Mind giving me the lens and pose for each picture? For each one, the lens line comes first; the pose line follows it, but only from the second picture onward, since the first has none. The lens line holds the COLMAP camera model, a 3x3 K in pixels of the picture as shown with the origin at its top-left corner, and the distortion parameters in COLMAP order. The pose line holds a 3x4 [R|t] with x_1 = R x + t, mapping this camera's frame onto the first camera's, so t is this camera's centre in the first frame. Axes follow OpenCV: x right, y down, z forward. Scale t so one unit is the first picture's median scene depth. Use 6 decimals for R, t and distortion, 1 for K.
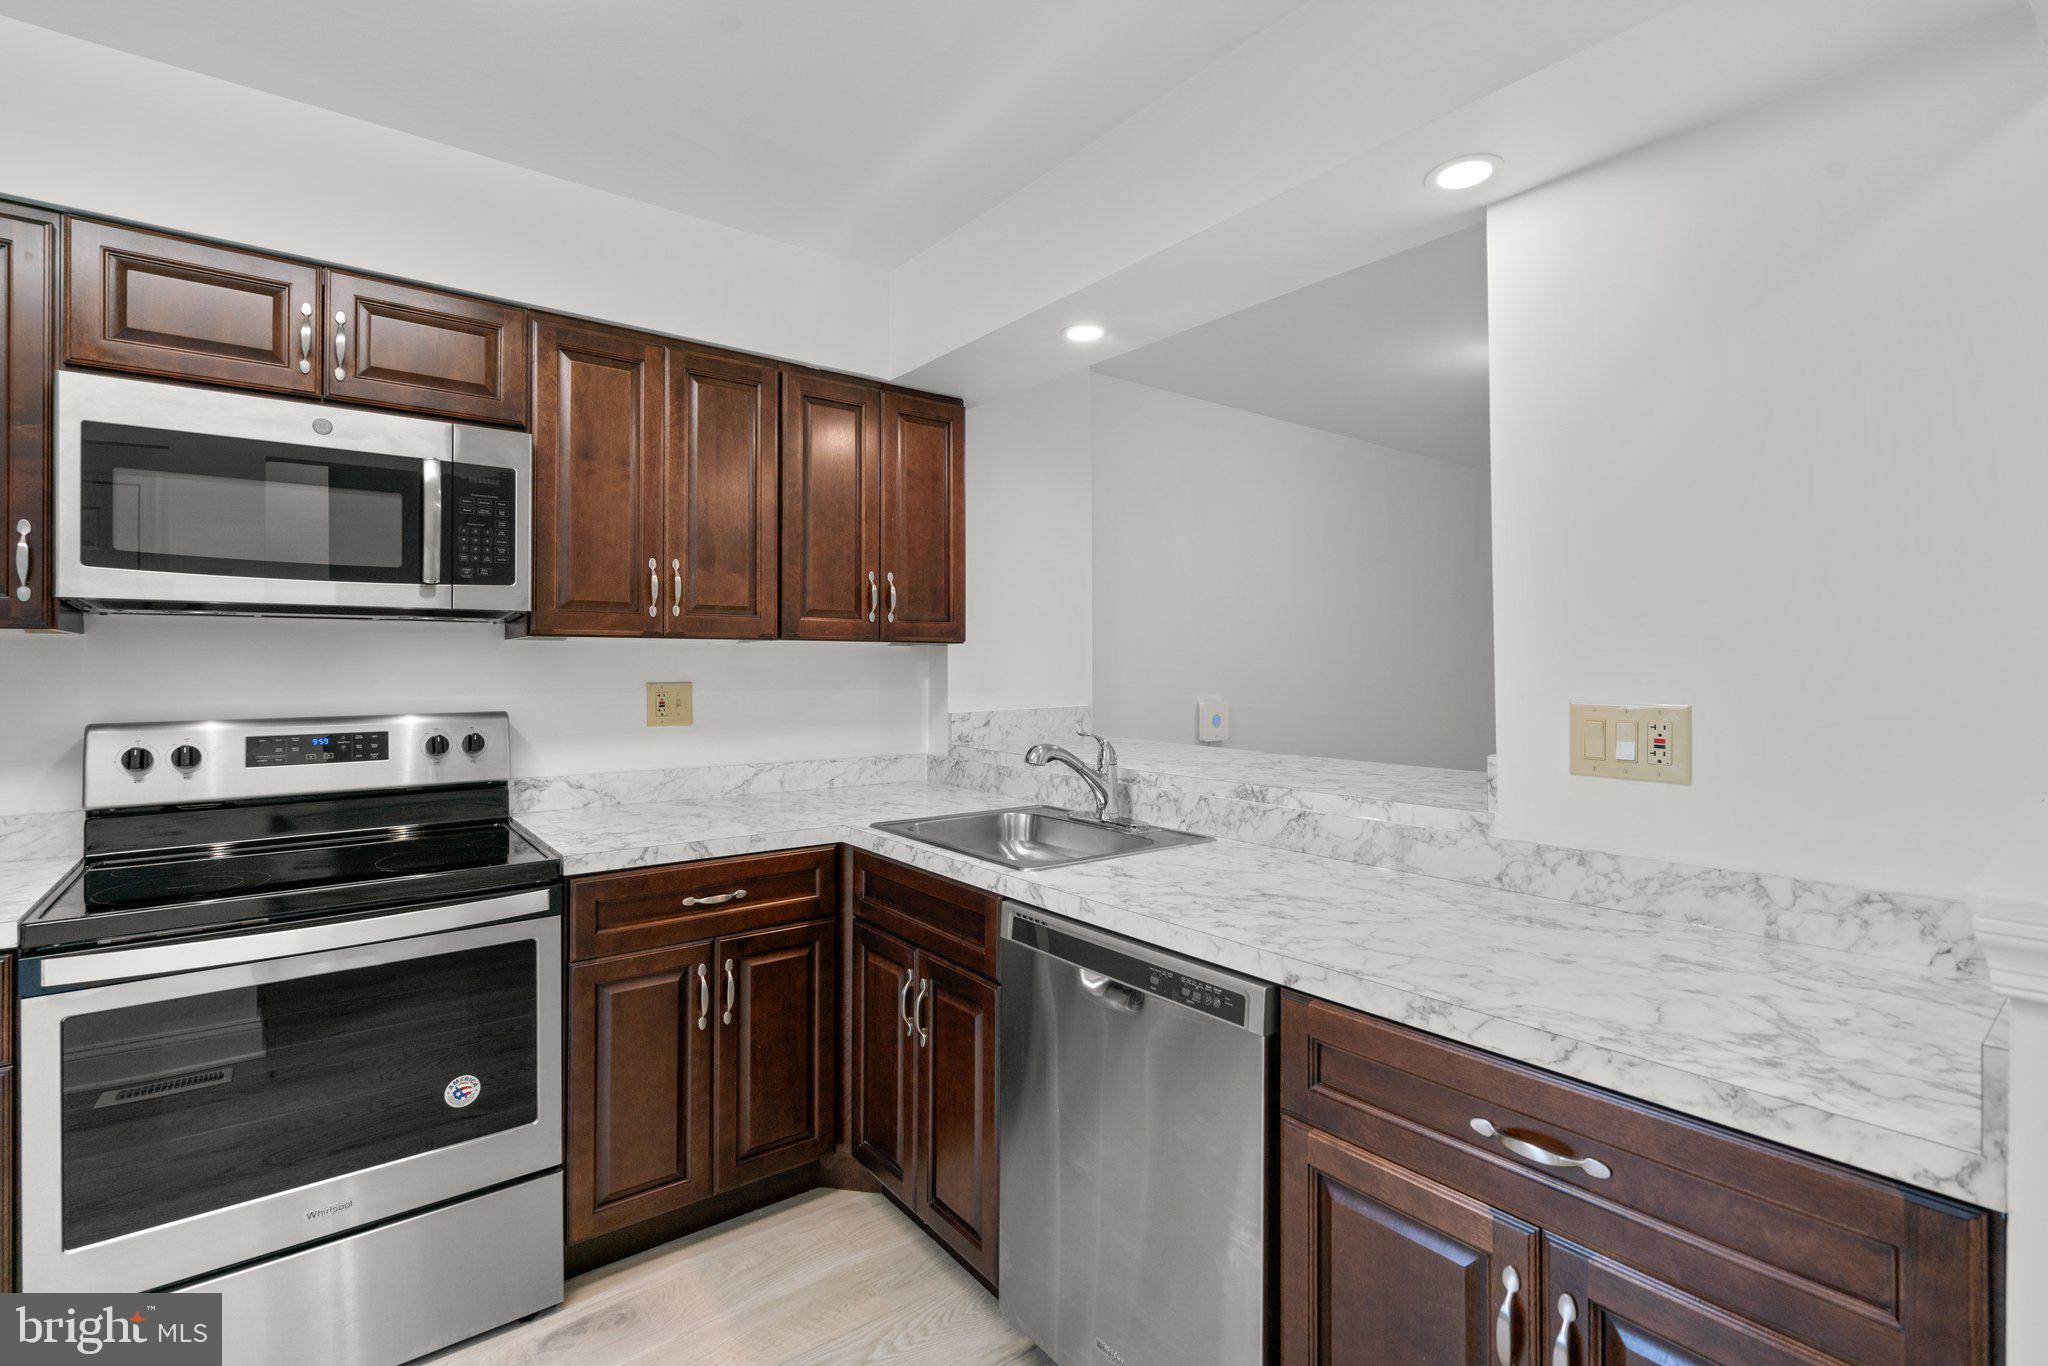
lens RADIAL K [[930.5, 0, 1018.3], [0, 930.5, 657.7], [0, 0, 1]] dist [-0.003410, 0.001988]
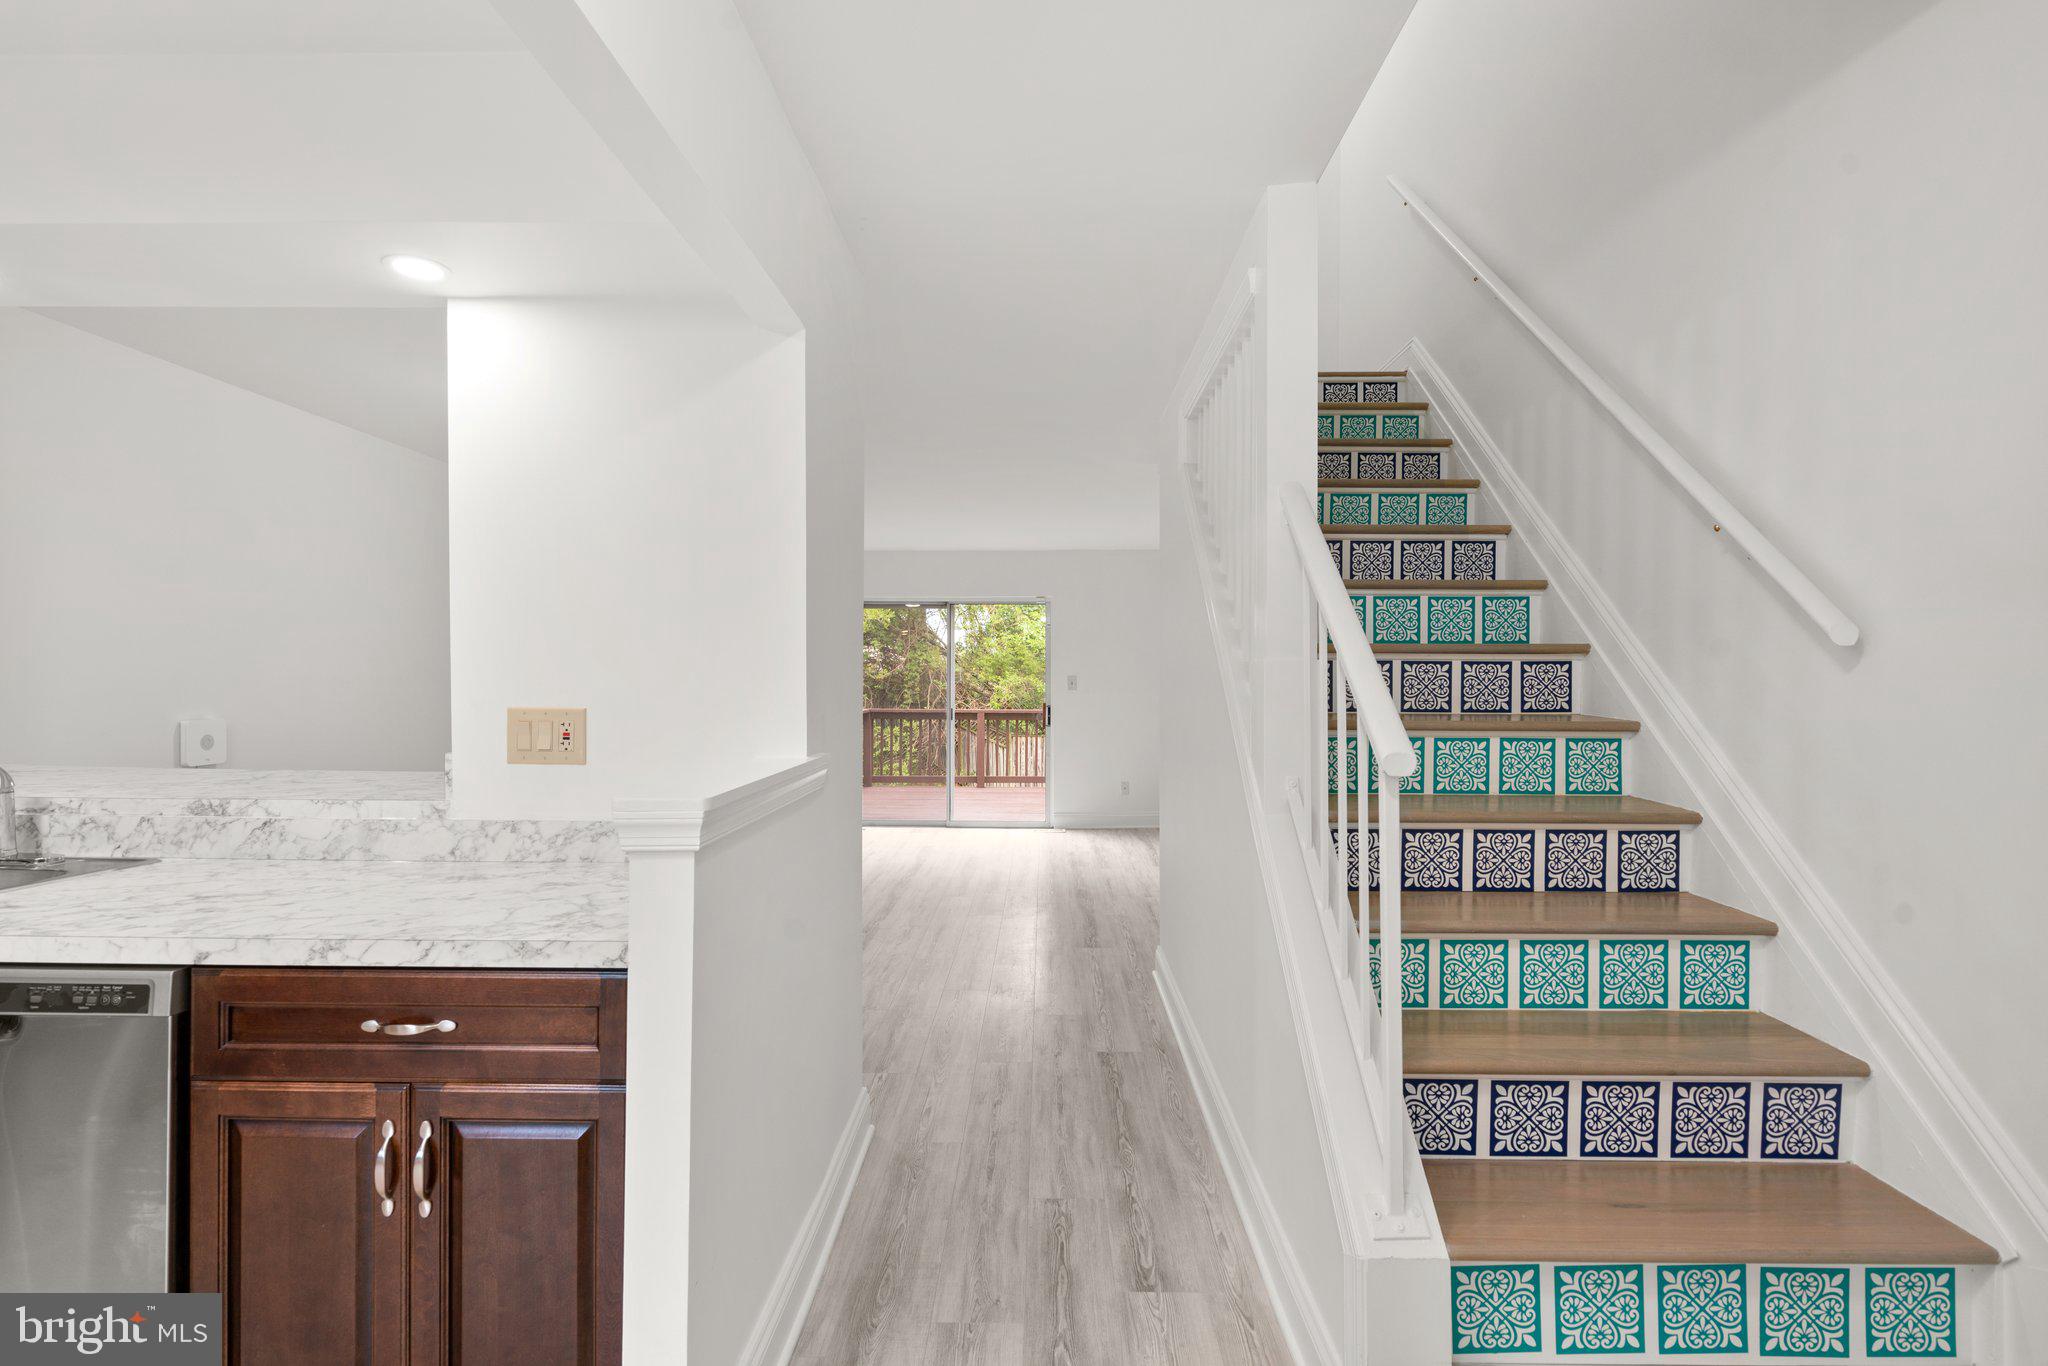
lens RADIAL K [[940.9, 0, 1019.2], [0, 940.9, 688.9], [0, 0, 1]] dist [-0.000864, 0.000579]
pose [[0.633570, 0.000378, 0.773685, 0.027994], [-0.012637, 0.999872, 0.009860, 0.000053], [-0.773582, -0.016024, 0.633493, -0.317905]]
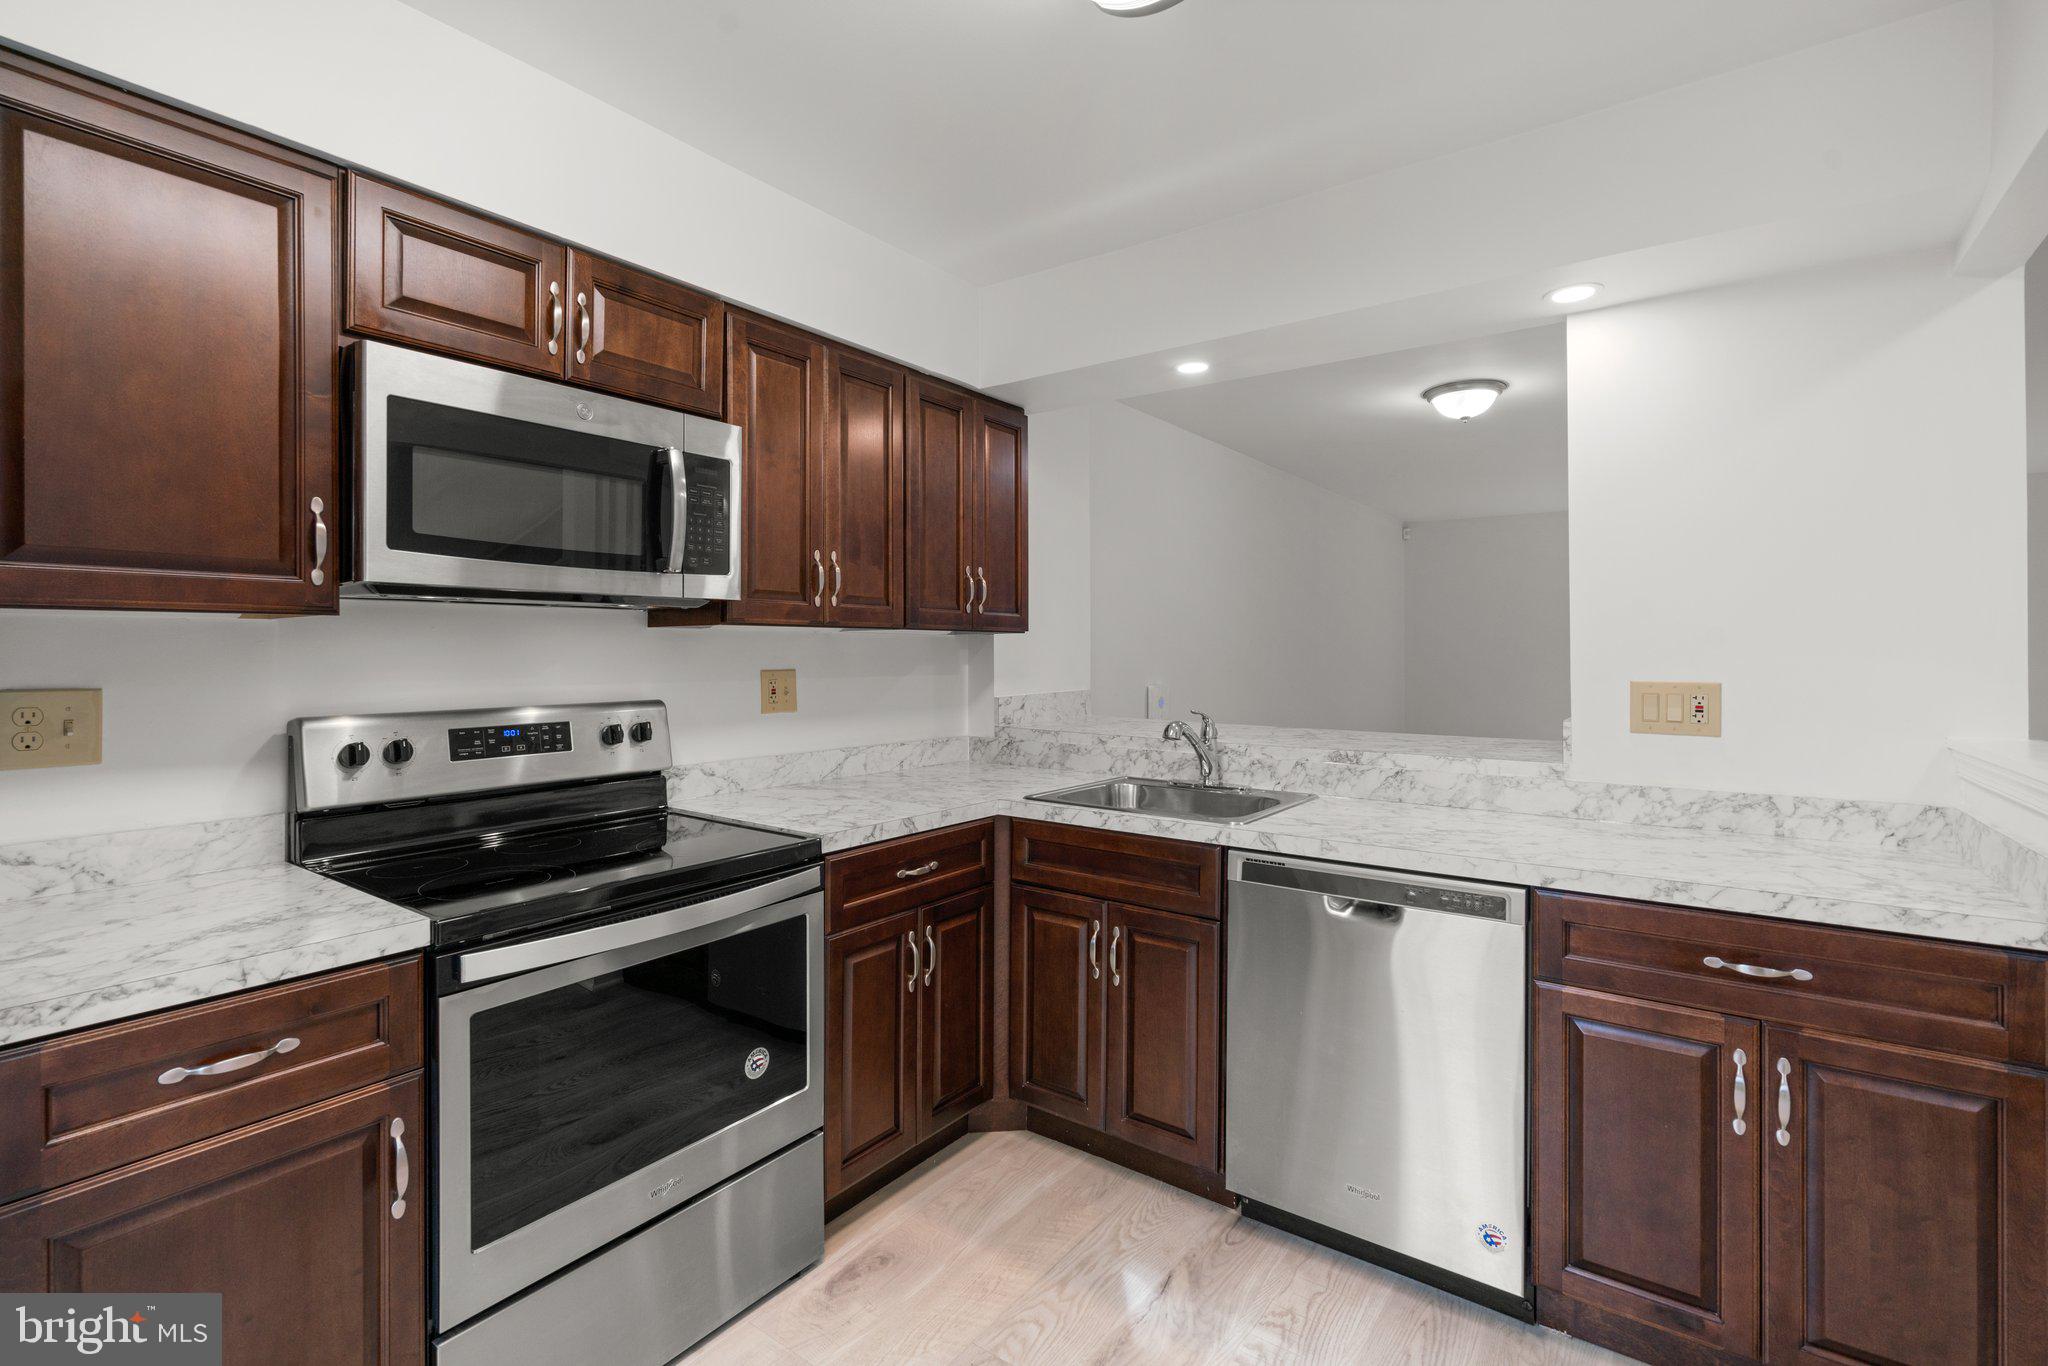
lens RADIAL K [[936.6, 0, 1017.3], [0, 936.6, 651.6], [0, 0, 1]] dist [-0.000612, 0.000780]
pose [[0.960913, 0.000833, 0.276850, -0.574586], [-0.003209, 0.999962, 0.008131, -0.003861], [-0.276832, -0.008701, 0.960879, -0.080673]]
